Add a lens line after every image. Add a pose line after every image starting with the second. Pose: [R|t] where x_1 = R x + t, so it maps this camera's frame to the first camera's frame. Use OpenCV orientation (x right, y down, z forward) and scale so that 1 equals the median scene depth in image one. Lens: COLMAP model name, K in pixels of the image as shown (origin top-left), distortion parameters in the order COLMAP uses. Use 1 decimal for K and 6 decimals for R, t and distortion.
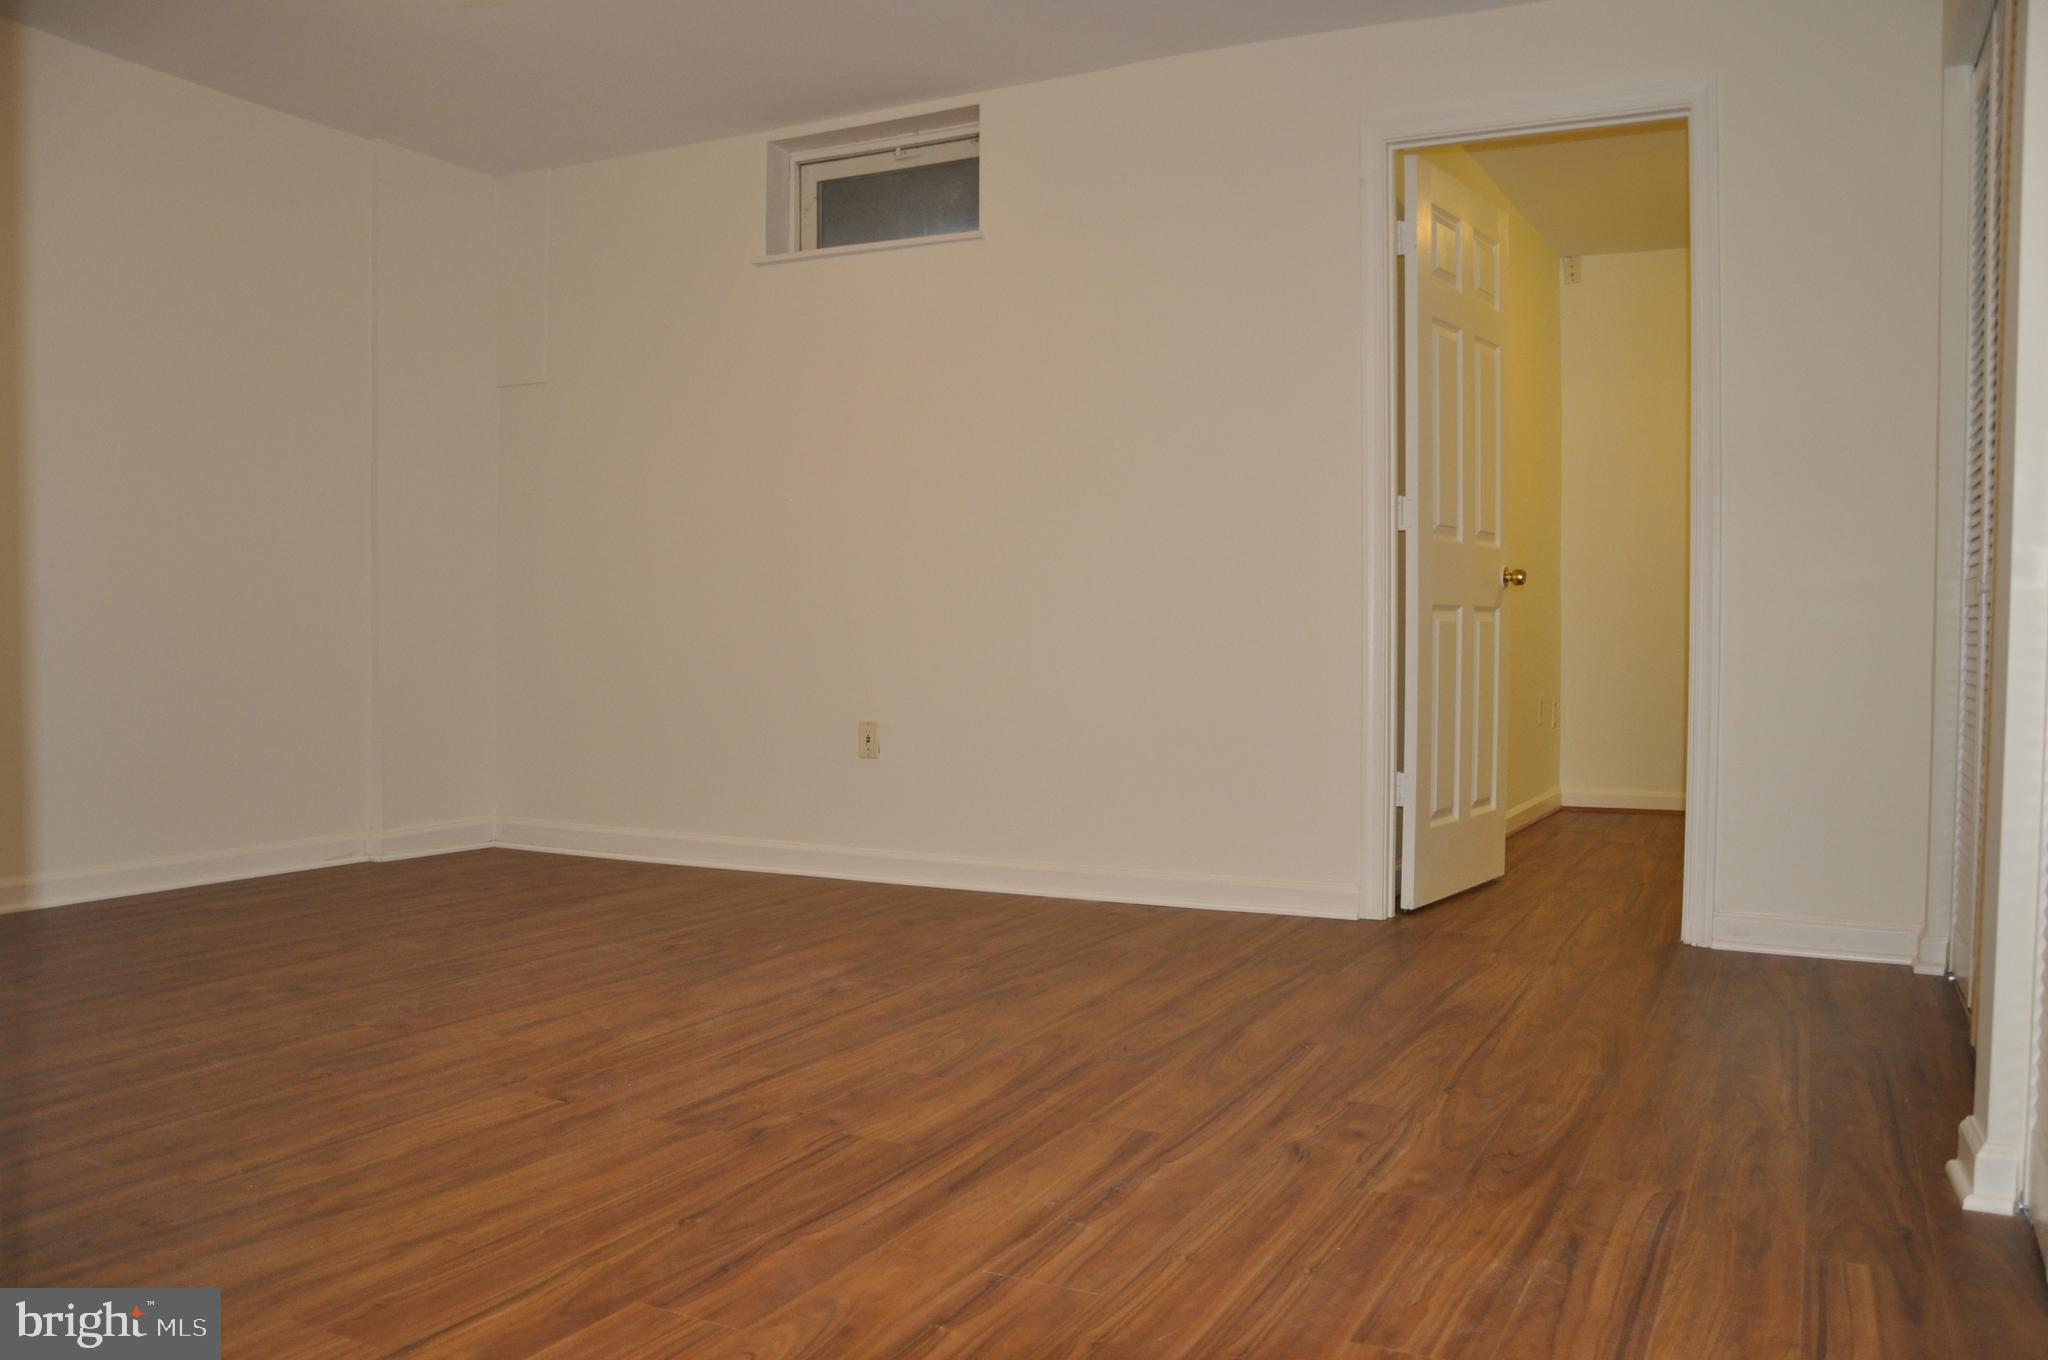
lens RADIAL K [[1601.6, 0, 1029.9], [0, 1601.6, 688.8], [0, 0, 1]] dist [-0.167856, 0.145318]
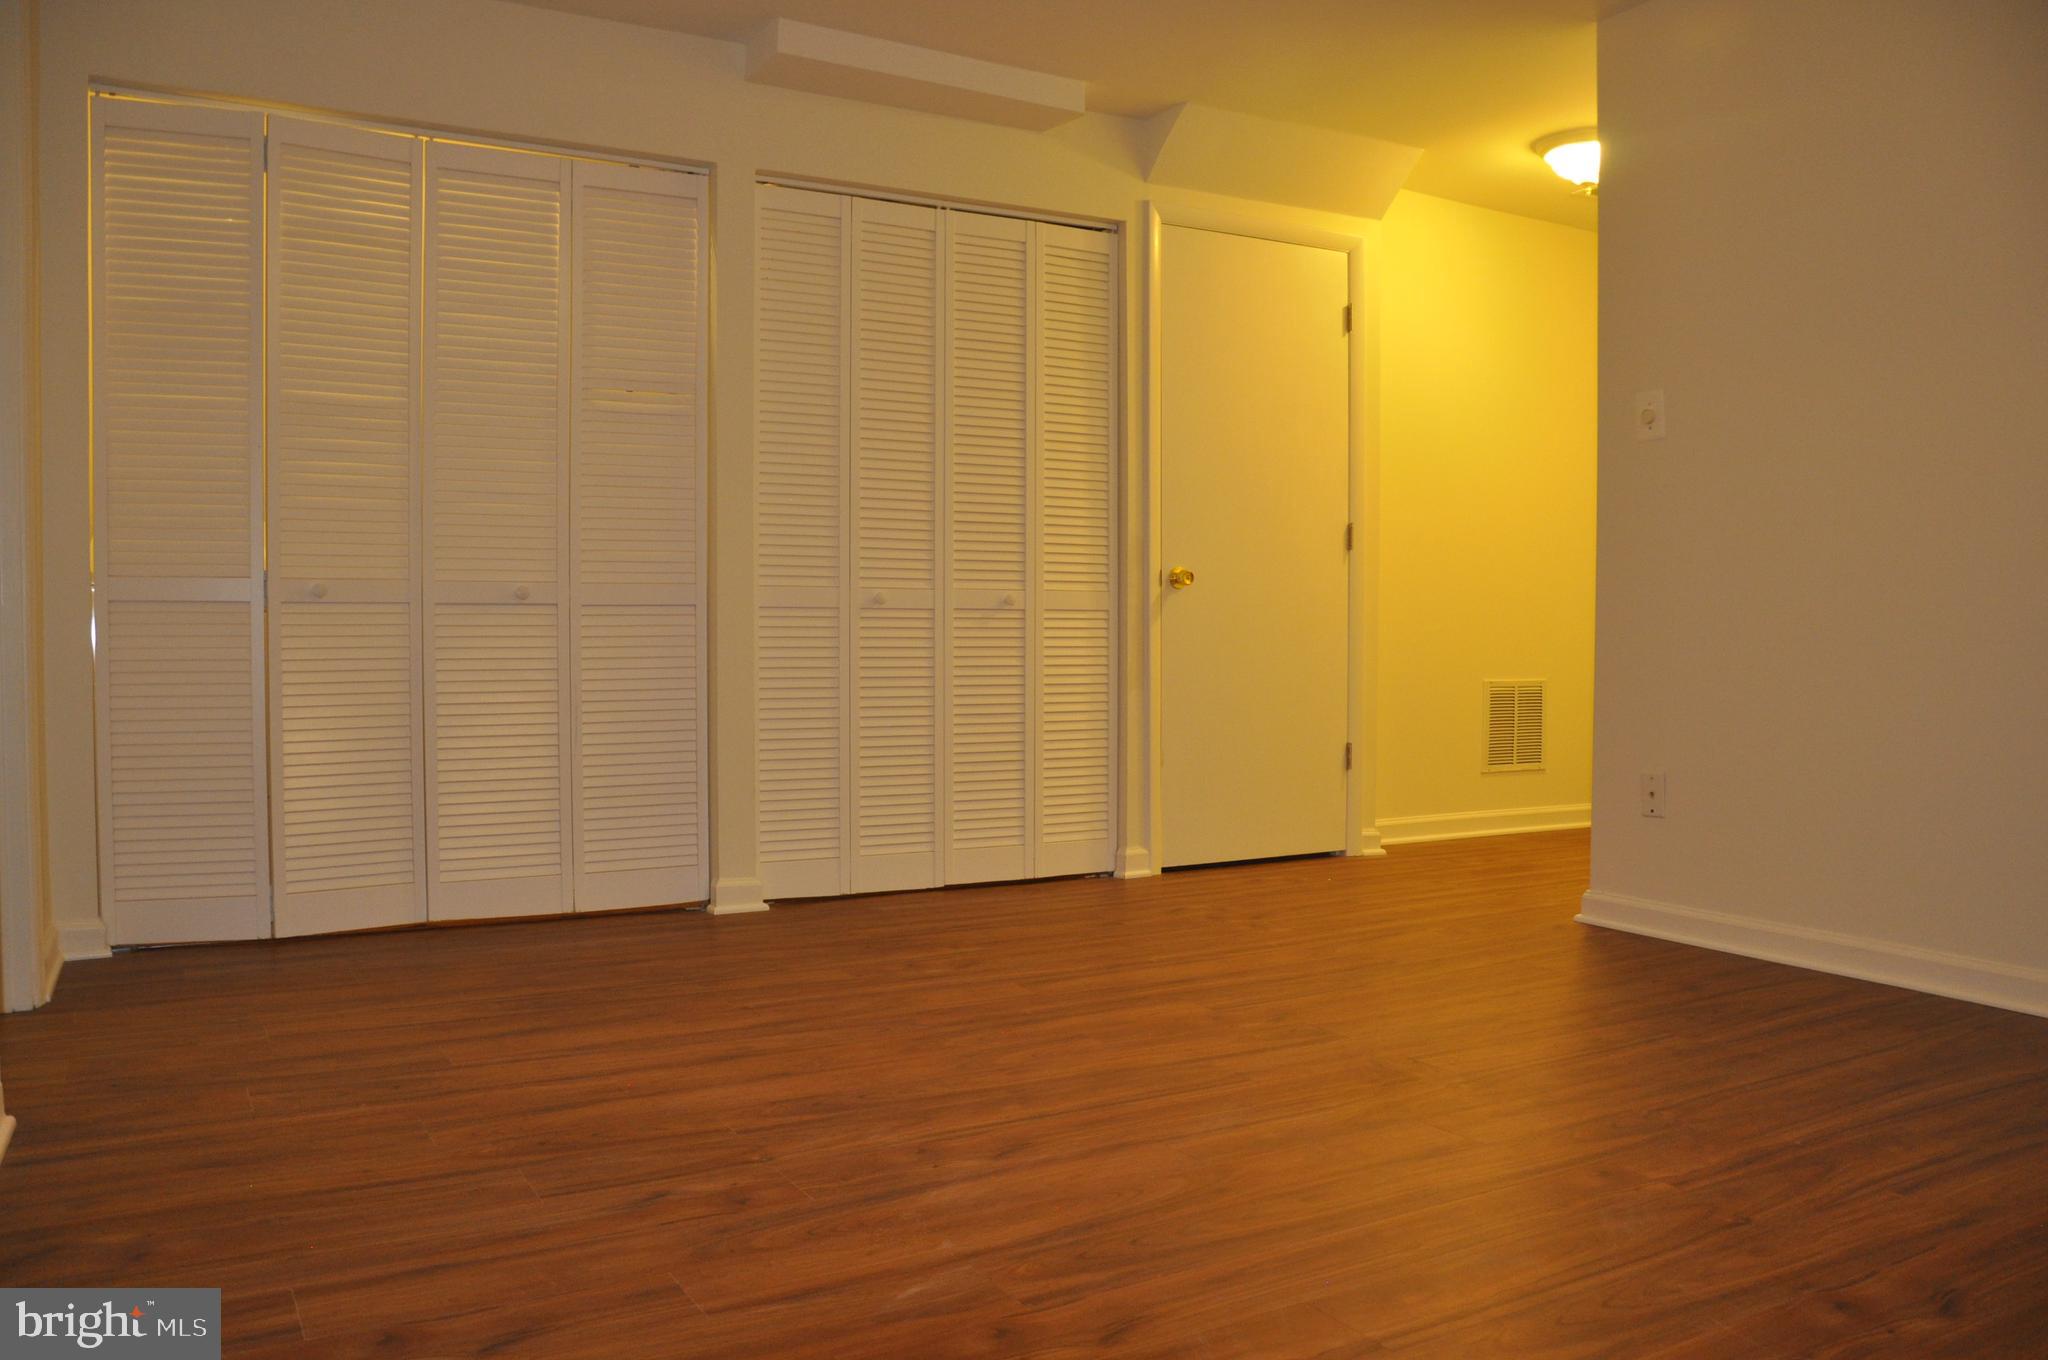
lens RADIAL K [[1601.6, 0, 1029.9], [0, 1601.6, 688.8], [0, 0, 1]] dist [-0.167856, 0.145318]
pose [[-0.837596, -0.027416, 0.545601, -0.578669], [0.008143, 0.998002, 0.062650, -0.064377], [-0.546229, 0.056919, -0.835700, 1.783832]]
